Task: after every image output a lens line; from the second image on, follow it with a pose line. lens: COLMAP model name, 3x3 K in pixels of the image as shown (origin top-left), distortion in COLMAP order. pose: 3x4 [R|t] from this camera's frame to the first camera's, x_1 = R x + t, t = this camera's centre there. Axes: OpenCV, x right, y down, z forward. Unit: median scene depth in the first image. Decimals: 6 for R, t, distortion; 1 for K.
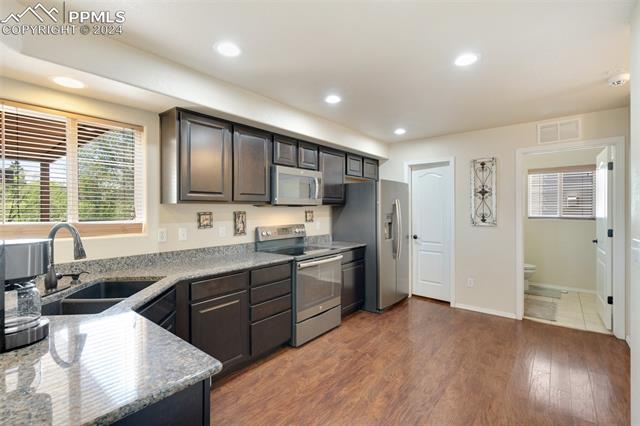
lens RADIAL K [[298.7, 0, 313.7], [0, 298.7, 212.2], [0, 0, 1]] dist [-0.001141, -0.000129]
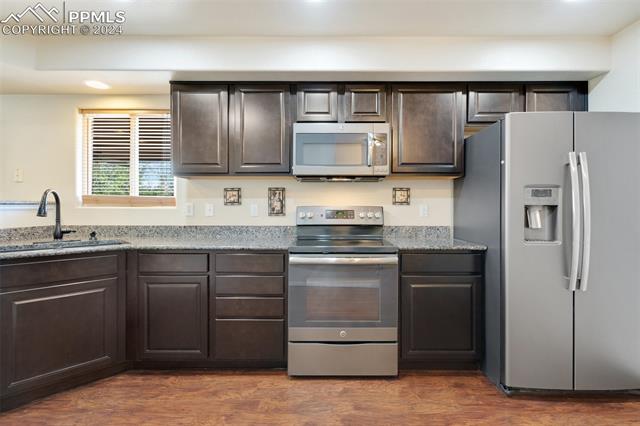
lens RADIAL K [[298.7, 0, 325.1], [0, 298.7, 208.3], [0, 0, 1]] dist [-0.001141, -0.000129]
pose [[0.635204, 0.006679, -0.772315, 0.531298], [-0.011751, 0.999930, -0.001017, 0.059898], [0.772255, 0.009722, 0.635239, 0.616216]]
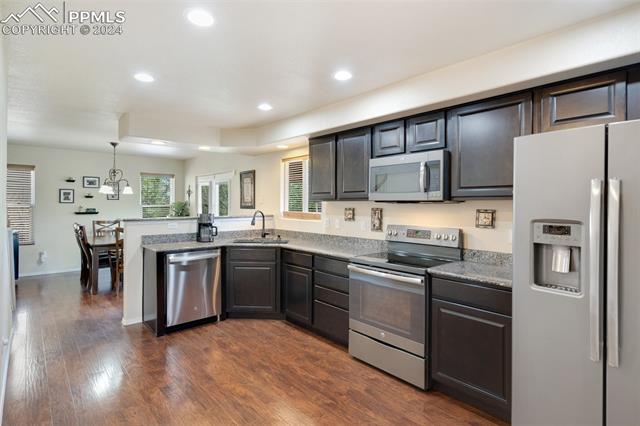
lens RADIAL K [[319.2, 0, 313.8], [0, 319.2, 204.7], [0, 0, 1]] dist [0.001776, 0.000323]
pose [[-0.150918, 0.001148, -0.988546, 0.935476], [-0.016989, 0.999849, 0.003755, -0.015151], [0.988400, 0.017361, -0.150875, 1.028180]]
